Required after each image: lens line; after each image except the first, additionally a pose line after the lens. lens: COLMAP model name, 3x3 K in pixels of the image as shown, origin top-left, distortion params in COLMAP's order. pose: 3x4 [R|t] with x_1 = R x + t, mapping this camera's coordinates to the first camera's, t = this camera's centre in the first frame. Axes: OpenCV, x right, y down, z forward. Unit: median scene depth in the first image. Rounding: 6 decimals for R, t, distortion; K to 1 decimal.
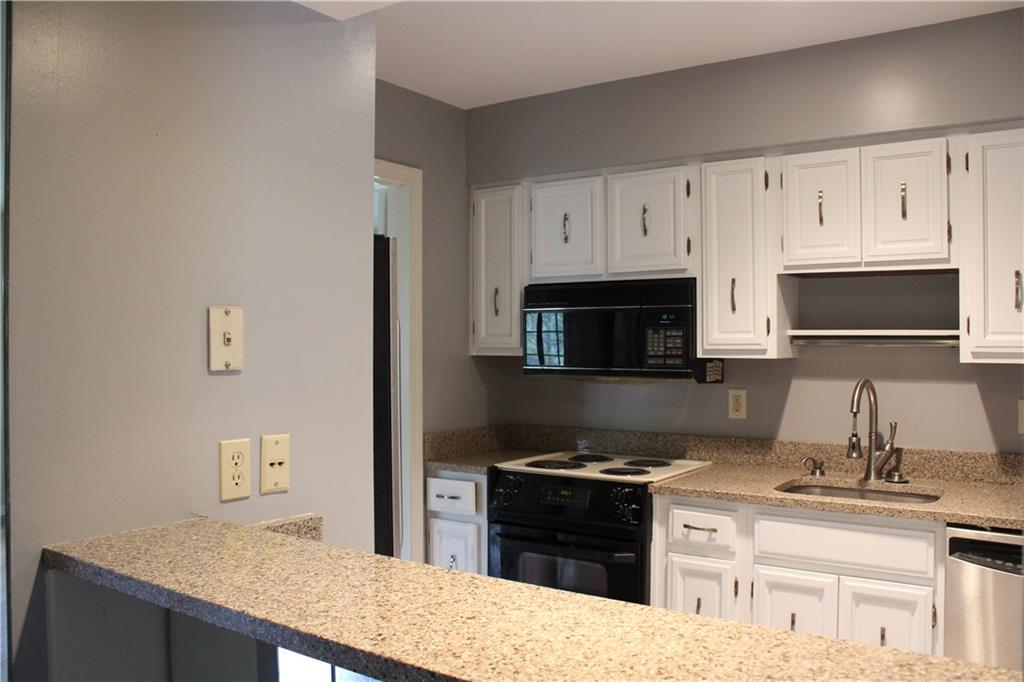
lens RADIAL K [[867.0, 0, 512.0], [0, 867.0, 341.0], [0, 0, 1]] dist [-0.132788, 0.114684]
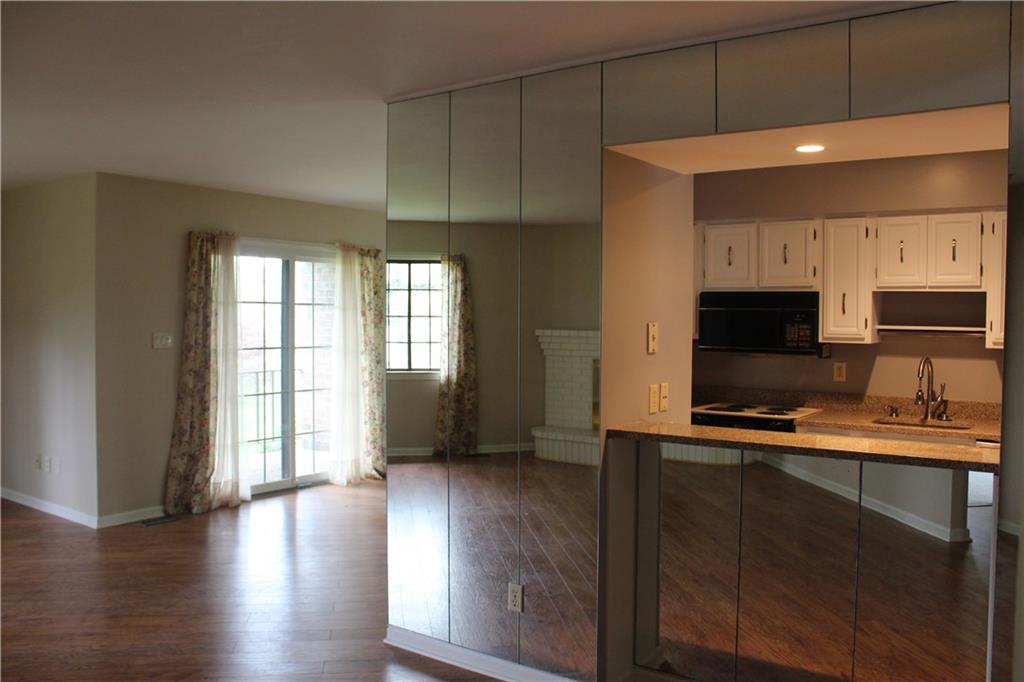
lens RADIAL K [[867.0, 0, 512.0], [0, 867.0, 341.0], [0, 0, 1]] dist [-0.132788, 0.114684]
pose [[0.999760, 0.008607, -0.020129, -0.334135], [-0.007887, 0.999335, 0.035586, -0.036016], [0.020422, -0.035419, 0.999164, -0.611595]]
